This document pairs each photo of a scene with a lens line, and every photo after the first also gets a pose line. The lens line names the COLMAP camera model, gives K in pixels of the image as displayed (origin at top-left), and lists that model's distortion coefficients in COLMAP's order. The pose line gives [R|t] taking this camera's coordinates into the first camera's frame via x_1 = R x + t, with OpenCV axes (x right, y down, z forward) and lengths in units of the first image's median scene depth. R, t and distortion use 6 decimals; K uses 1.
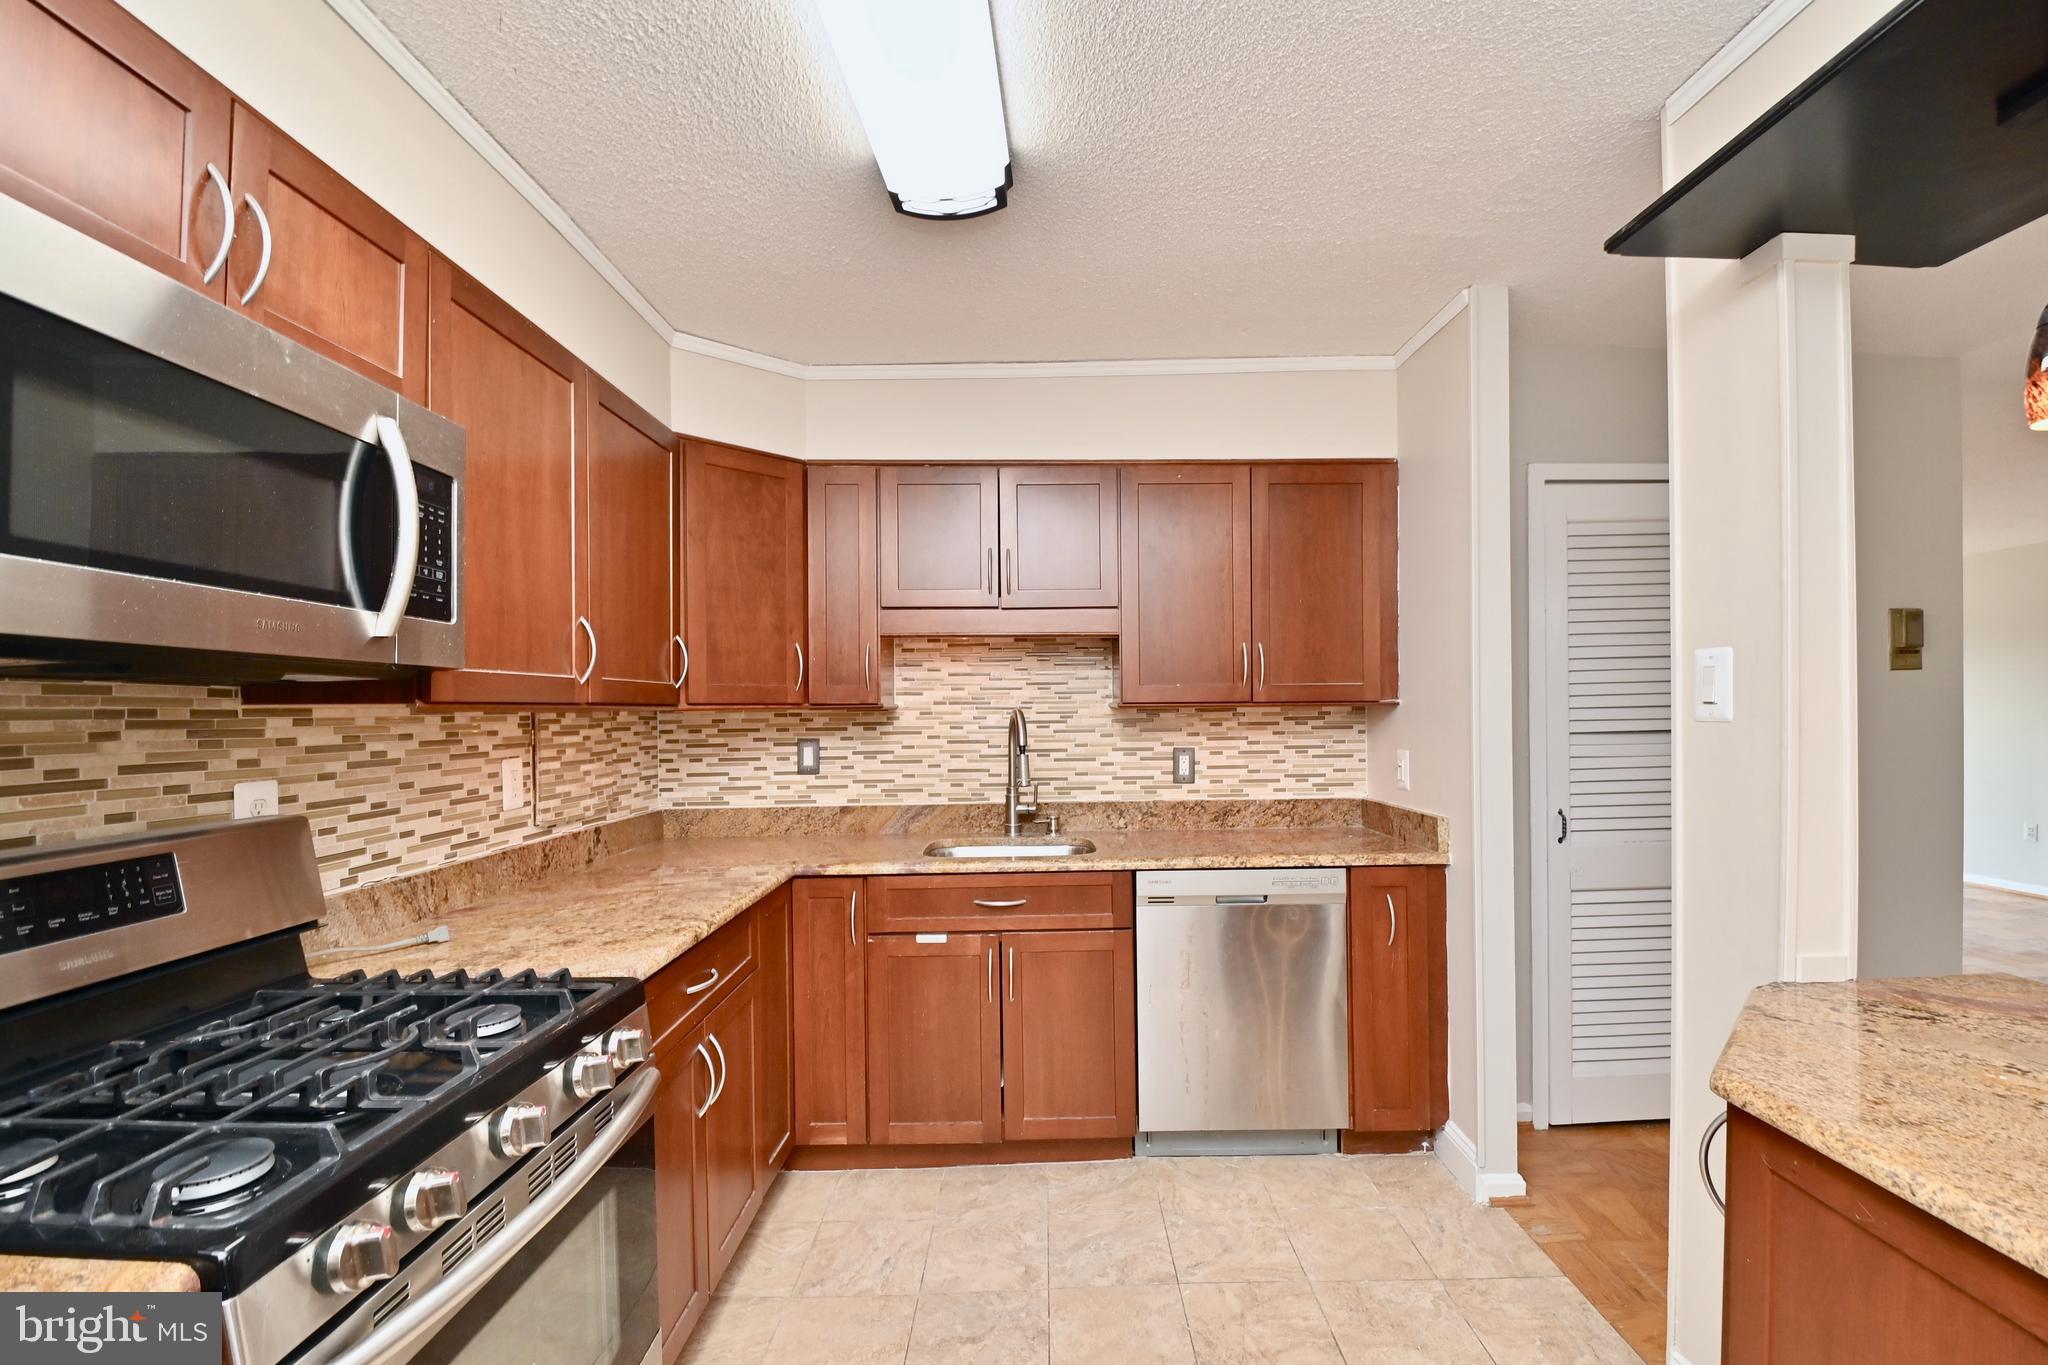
lens RADIAL K [[903.8, 0, 1051.3], [0, 903.8, 705.8], [0, 0, 1]] dist [0.006212, -0.016495]
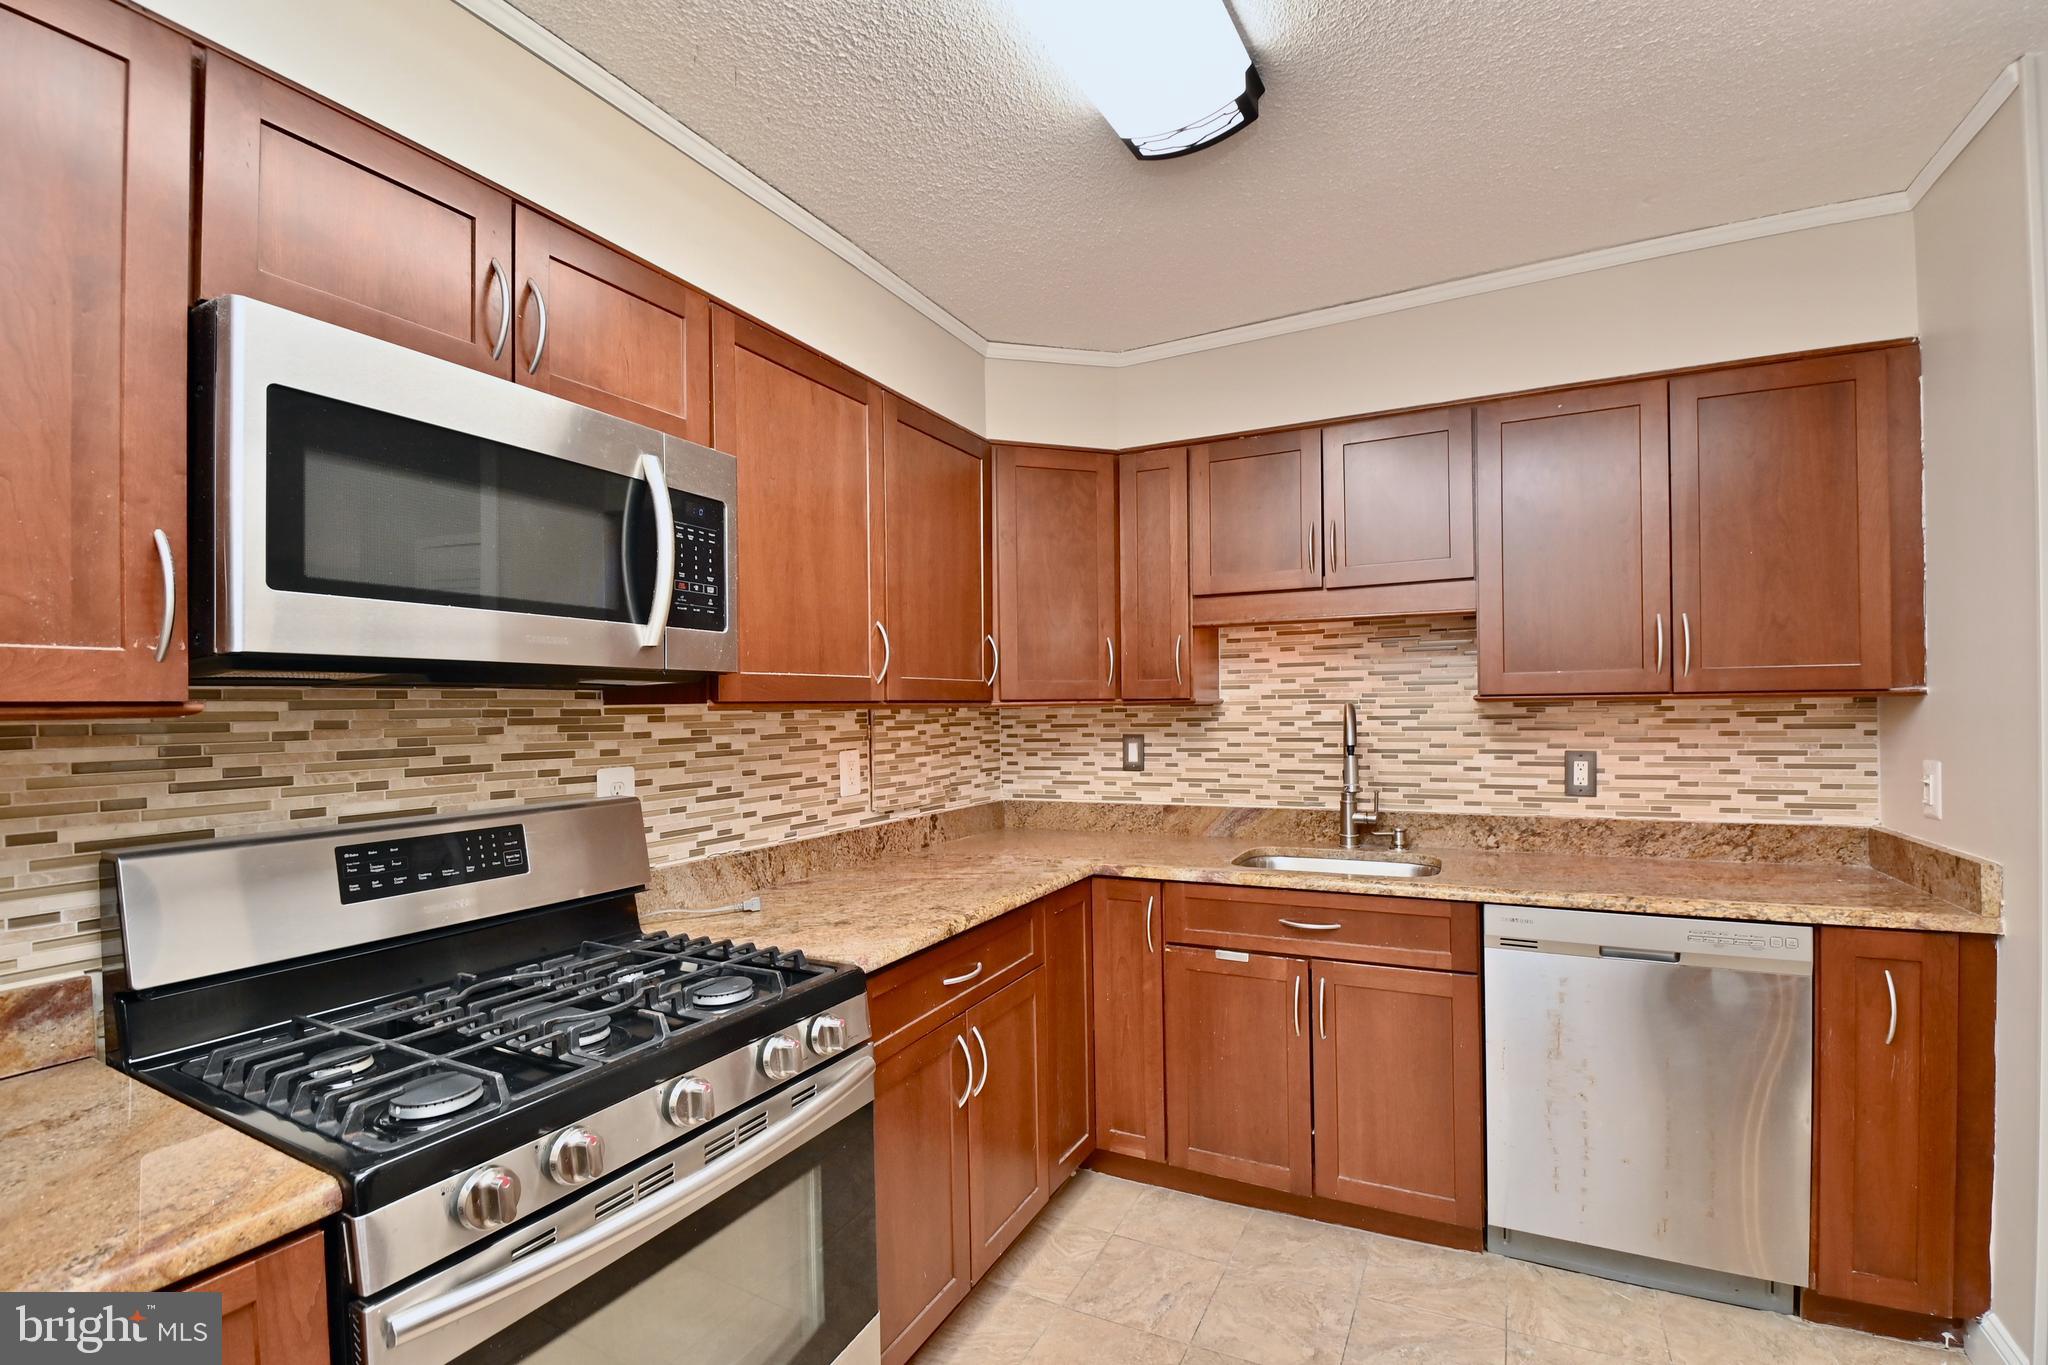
lens RADIAL K [[903.8, 0, 1043.7], [0, 903.8, 707.4], [0, 0, 1]] dist [0.006212, -0.016495]
pose [[0.887172, -0.003554, -0.461425, 0.138969], [0.007664, 0.999946, 0.007034, -0.001390], [0.461375, -0.009777, 0.887152, 0.120663]]
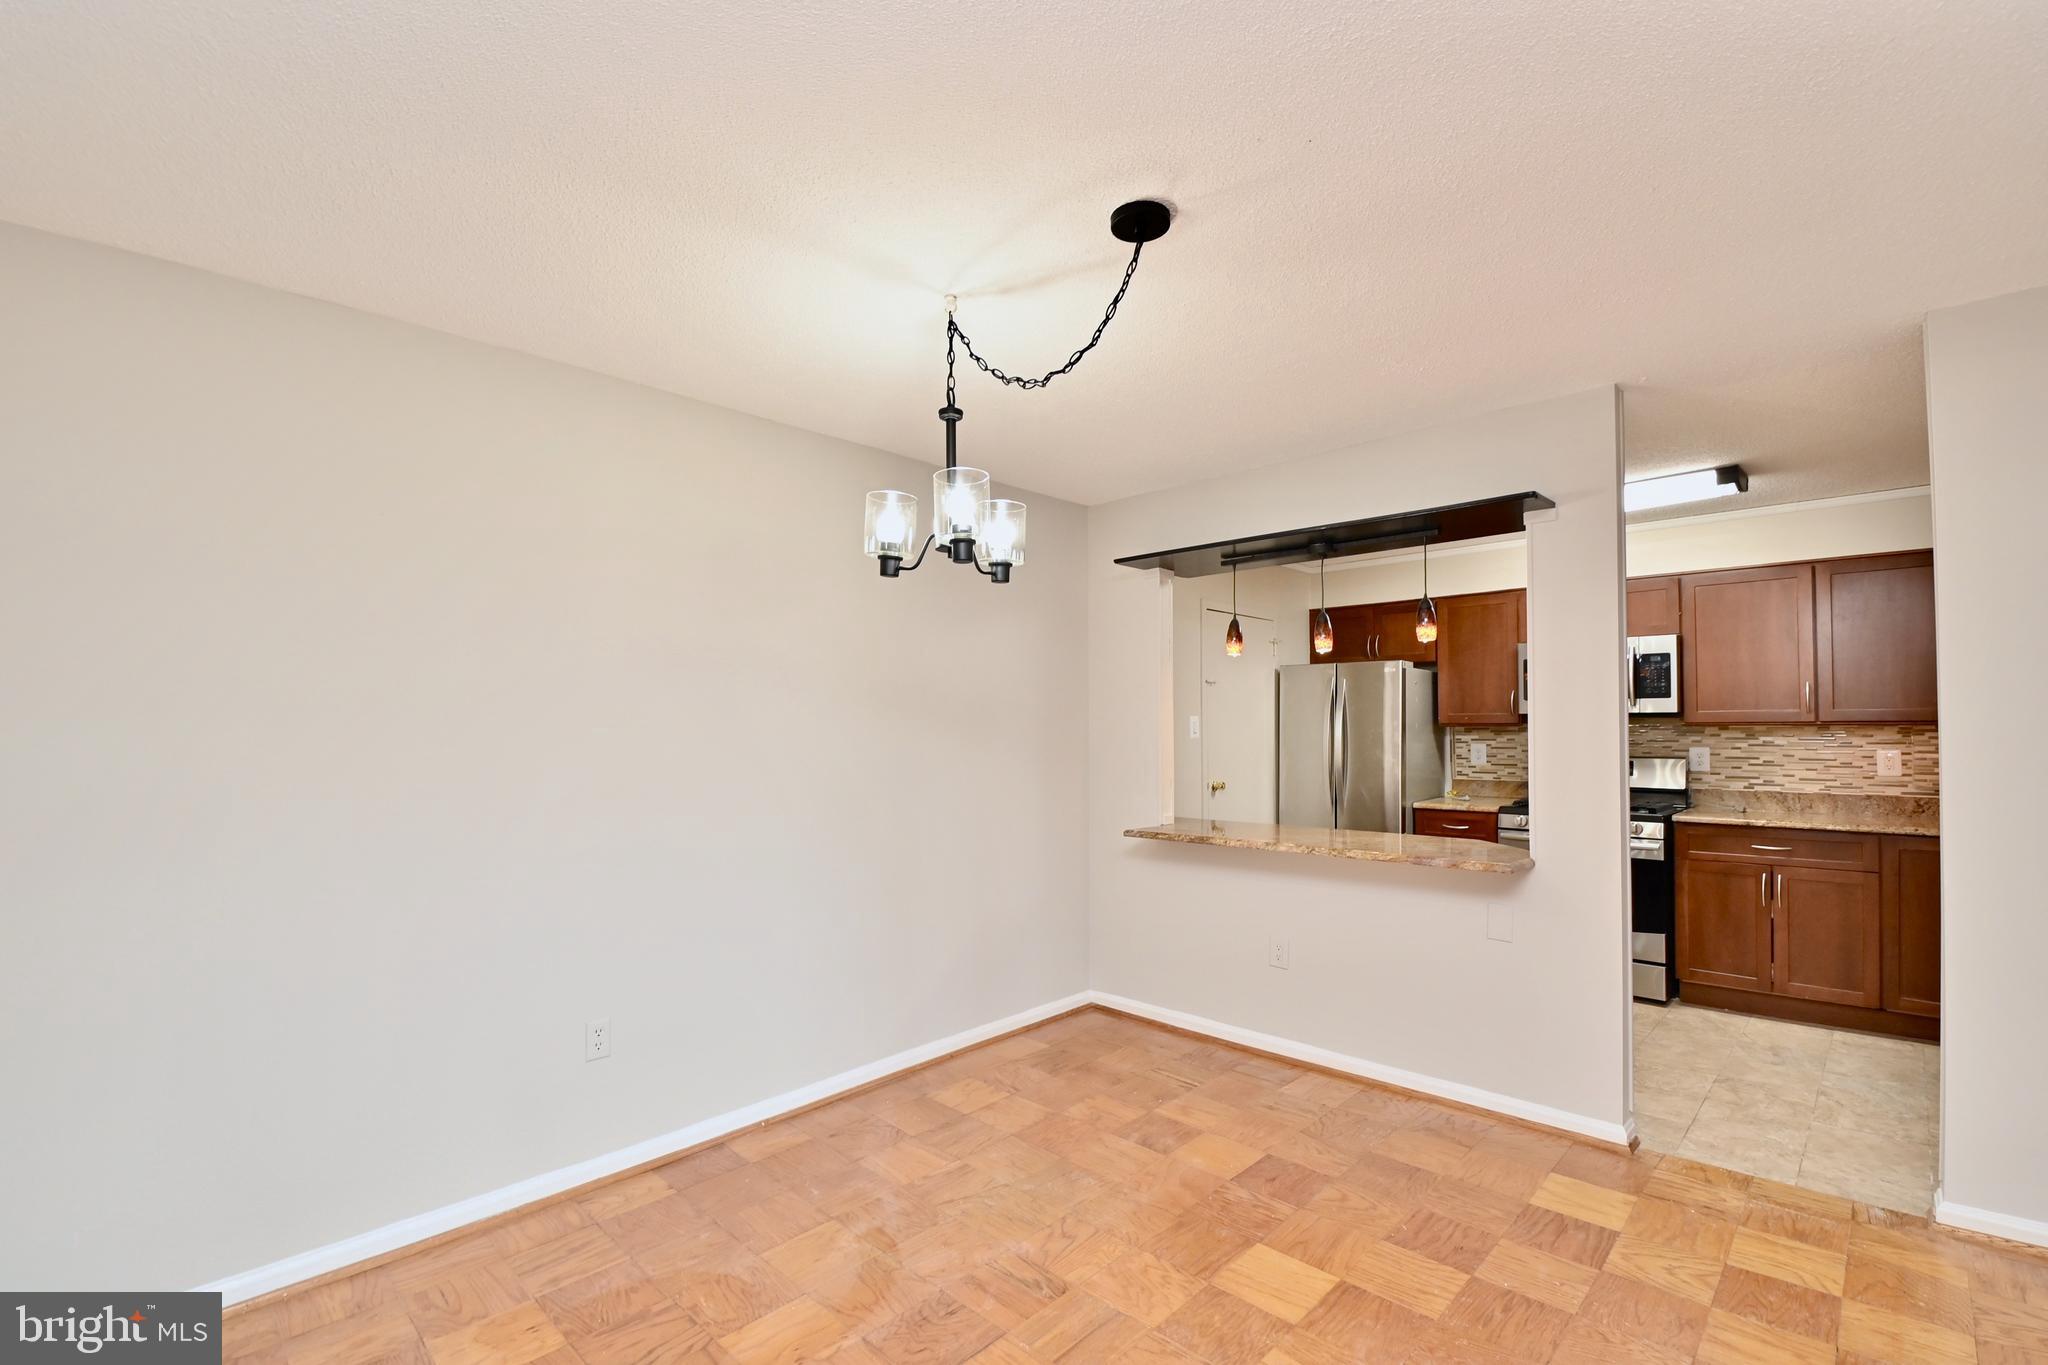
lens RADIAL K [[903.8, 0, 1023.5], [0, 903.8, 708.7], [0, 0, 1]] dist [0.006212, -0.016495]
pose [[-0.707722, -0.001497, -0.706489, 2.113225], [0.011764, 0.999834, -0.013903, -0.024949], [0.706393, -0.018150, -0.707587, 1.081624]]
